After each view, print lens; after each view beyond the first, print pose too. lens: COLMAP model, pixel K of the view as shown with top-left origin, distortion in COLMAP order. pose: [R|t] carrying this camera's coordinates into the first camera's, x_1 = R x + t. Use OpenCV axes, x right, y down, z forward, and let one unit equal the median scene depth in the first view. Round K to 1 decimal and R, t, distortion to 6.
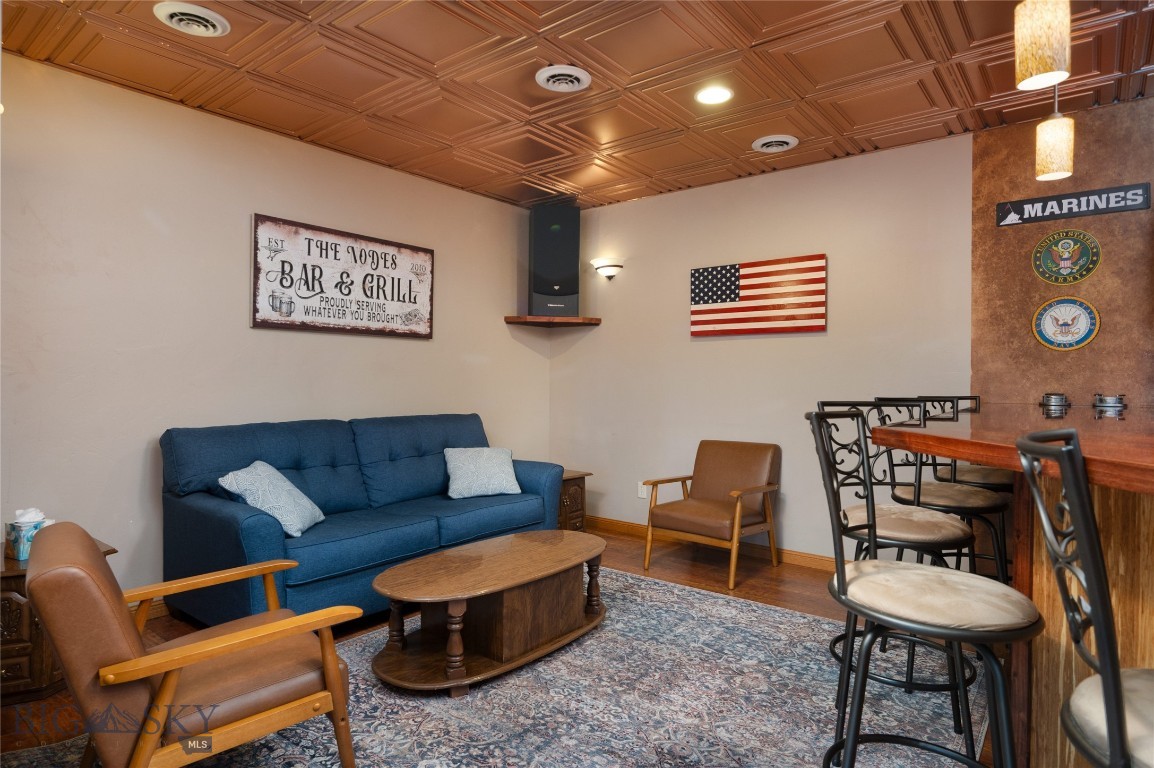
lens RADIAL K [[656.8, 0, 572.9], [0, 656.8, 379.3], [0, 0, 1]] dist [-0.001754, -0.001747]
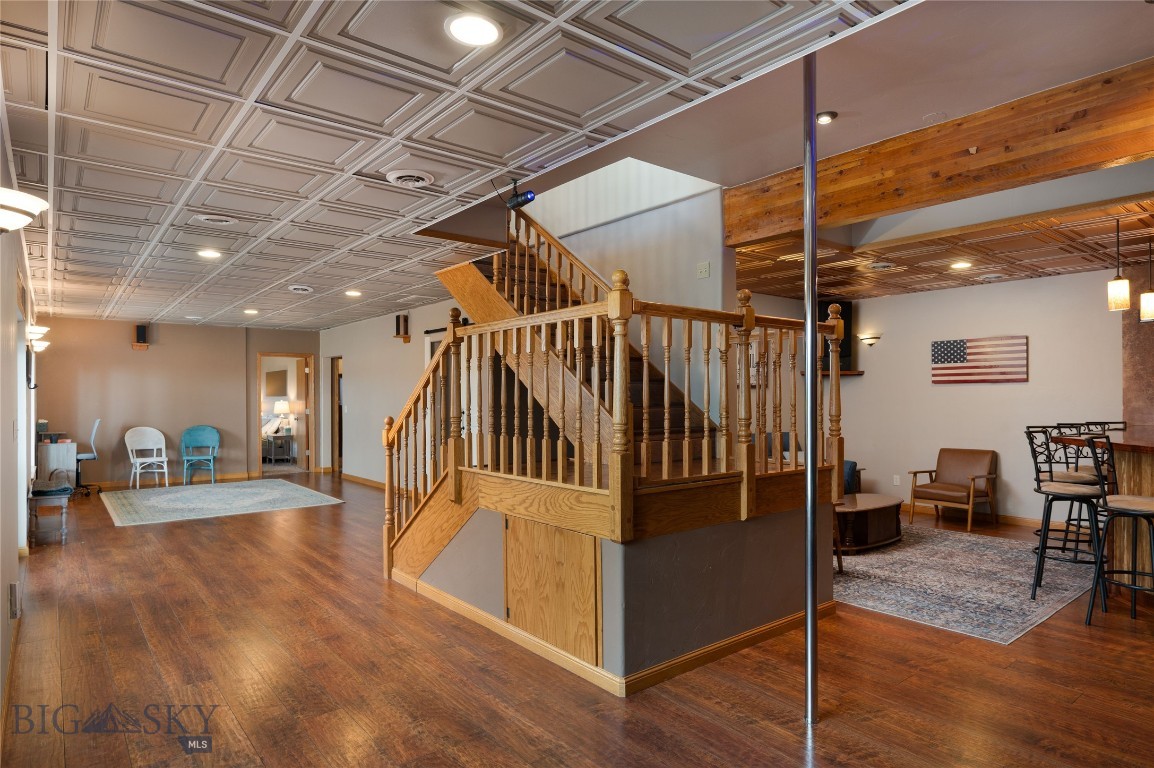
lens RADIAL K [[656.8, 0, 577.7], [0, 656.8, 395.1], [0, 0, 1]] dist [-0.001754, -0.001747]
pose [[0.974515, -0.014481, -0.223856, -0.393894], [0.013671, 0.999893, -0.005168, -0.052154], [0.223907, 0.001976, 0.974608, -0.975791]]
